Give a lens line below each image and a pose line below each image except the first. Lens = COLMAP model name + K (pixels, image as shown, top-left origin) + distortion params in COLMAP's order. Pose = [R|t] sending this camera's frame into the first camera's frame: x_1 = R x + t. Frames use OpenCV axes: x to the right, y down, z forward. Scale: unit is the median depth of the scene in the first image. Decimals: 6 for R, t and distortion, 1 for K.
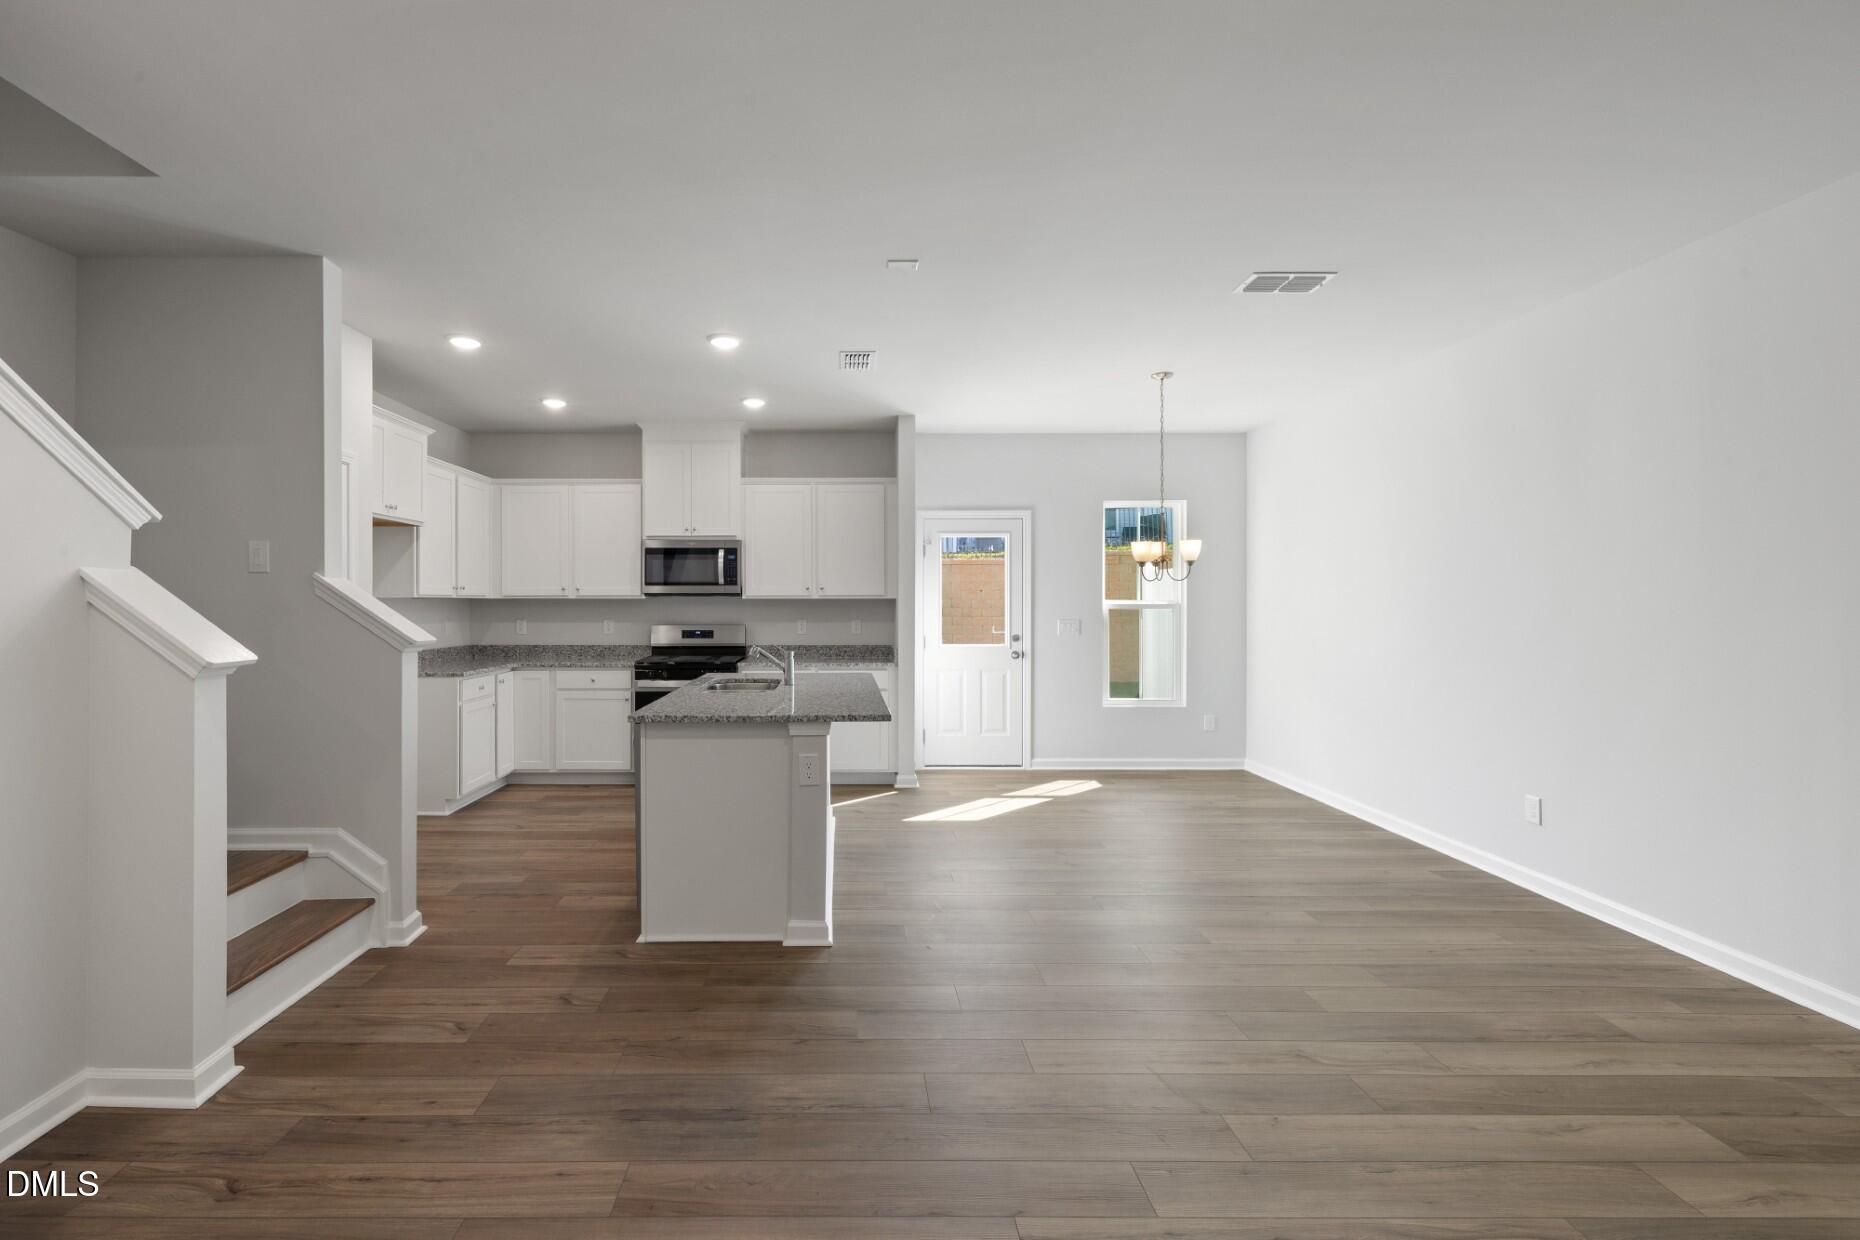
lens RADIAL K [[816.7, 0, 842.9], [0, 816.7, 600.9], [0, 0, 1]] dist [-0.000588, -0.000052]
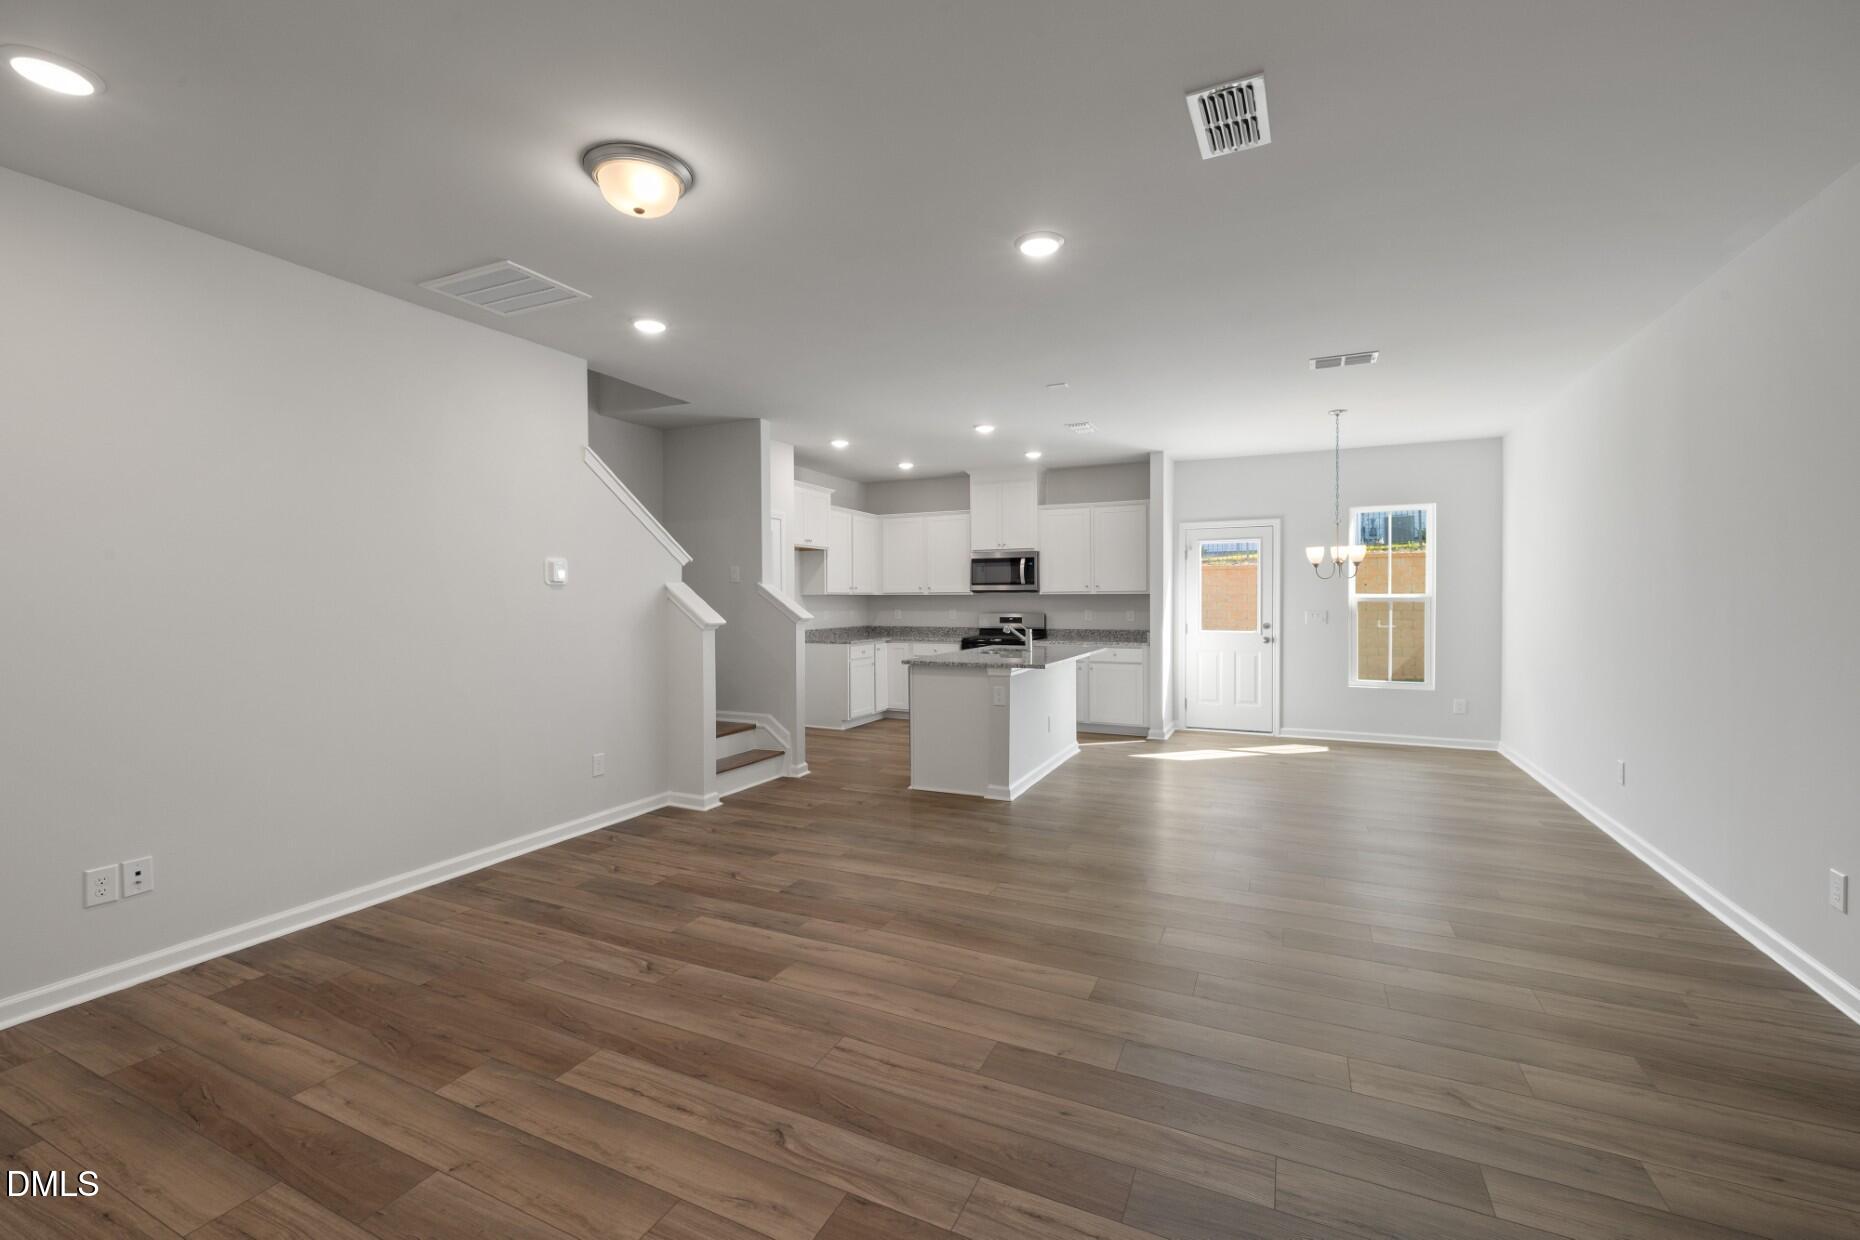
lens RADIAL K [[787.2, 0, 920.0], [0, 787.2, 609.3], [0, 0, 1]] dist [0.001522, 0.000166]
pose [[0.904872, 0.004040, -0.425665, 0.275938], [0.003199, 0.999862, 0.016290, 0.000544], [0.425673, -0.016102, 0.904734, -0.293918]]
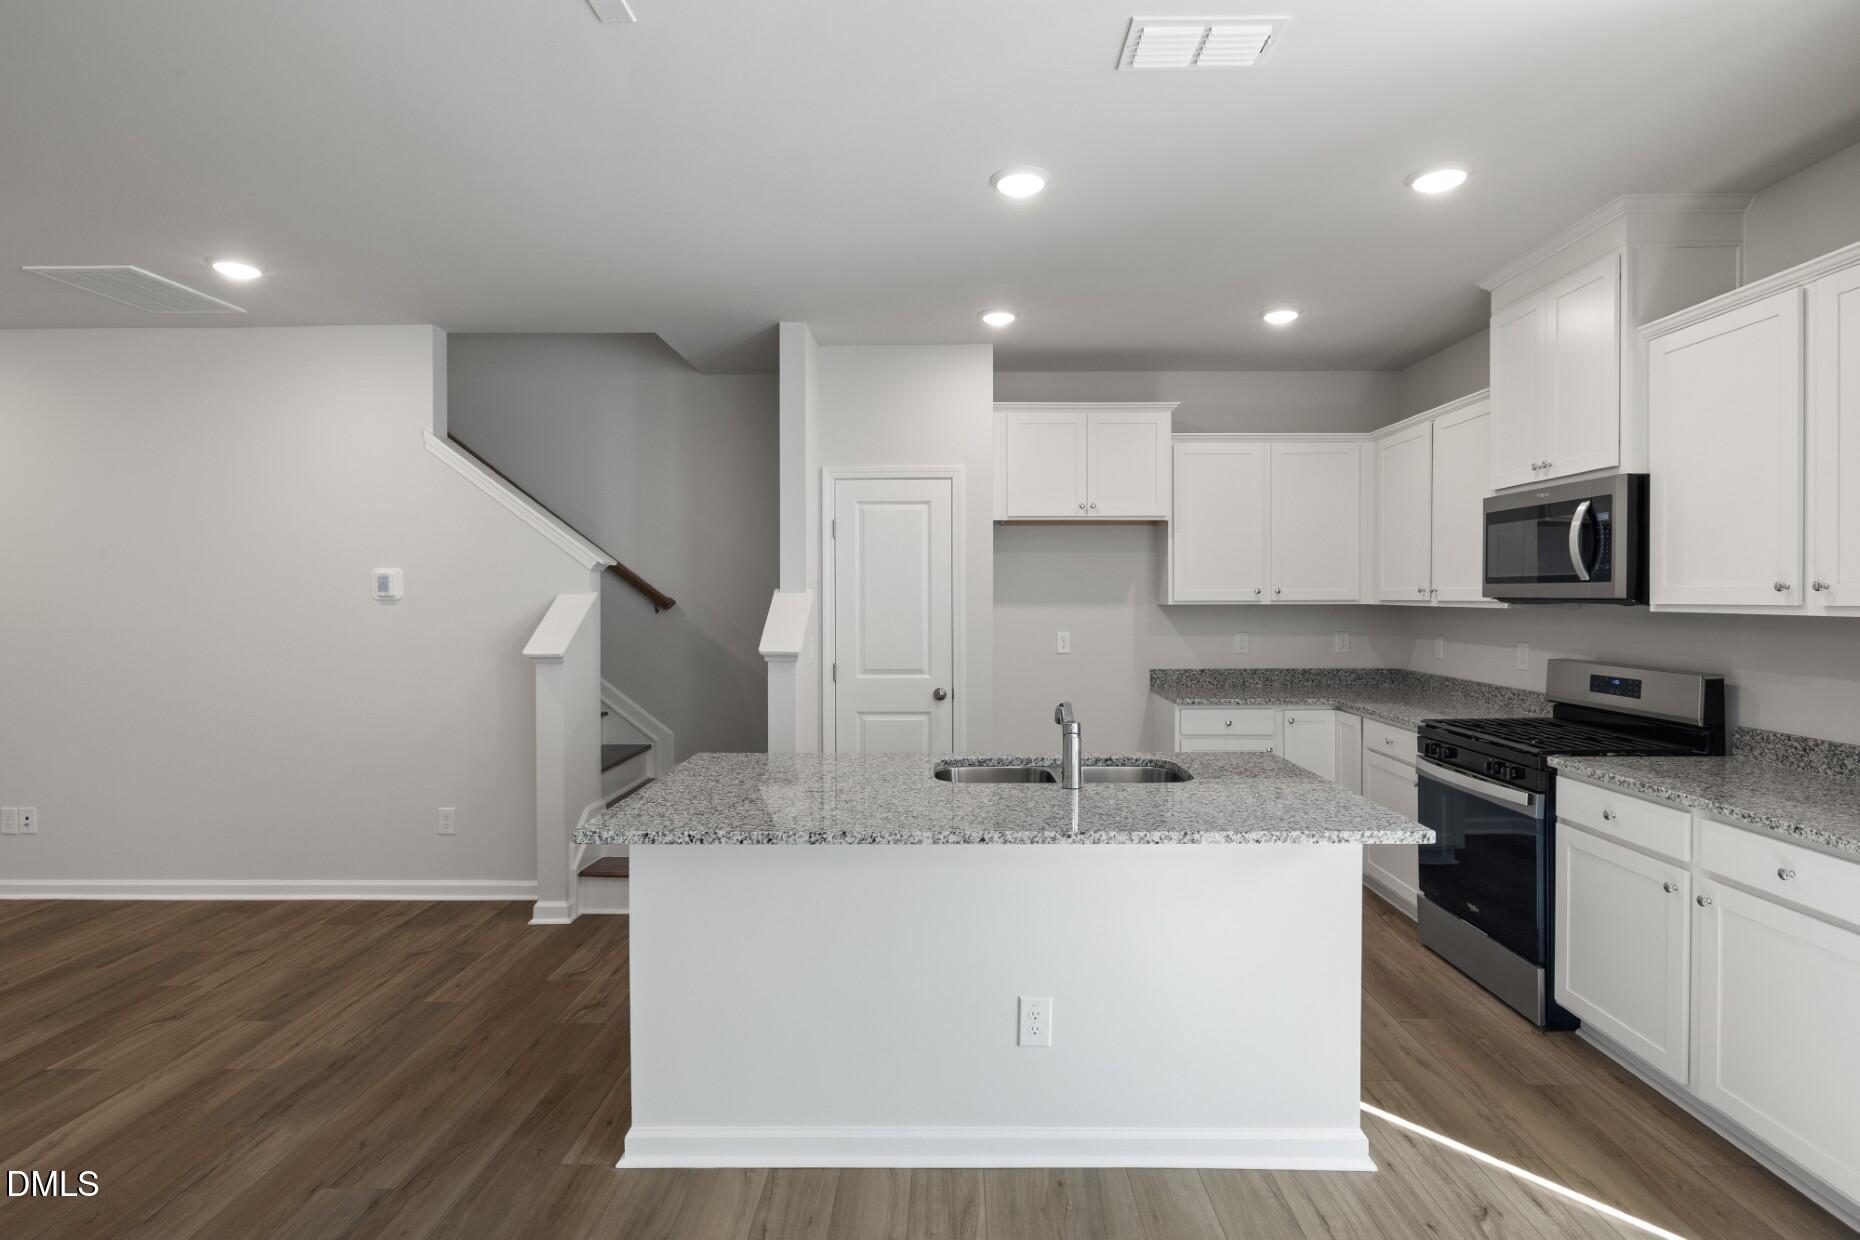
lens RADIAL K [[905.8, 0, 945.9], [0, 905.8, 606.5], [0, 0, 1]] dist [-0.003600, 0.000793]
pose [[-0.010807, 0.013805, -0.999846, 0.377317], [0.004360, 0.999896, 0.013759, -0.014561], [0.999932, -0.004210, -0.010866, 0.695996]]
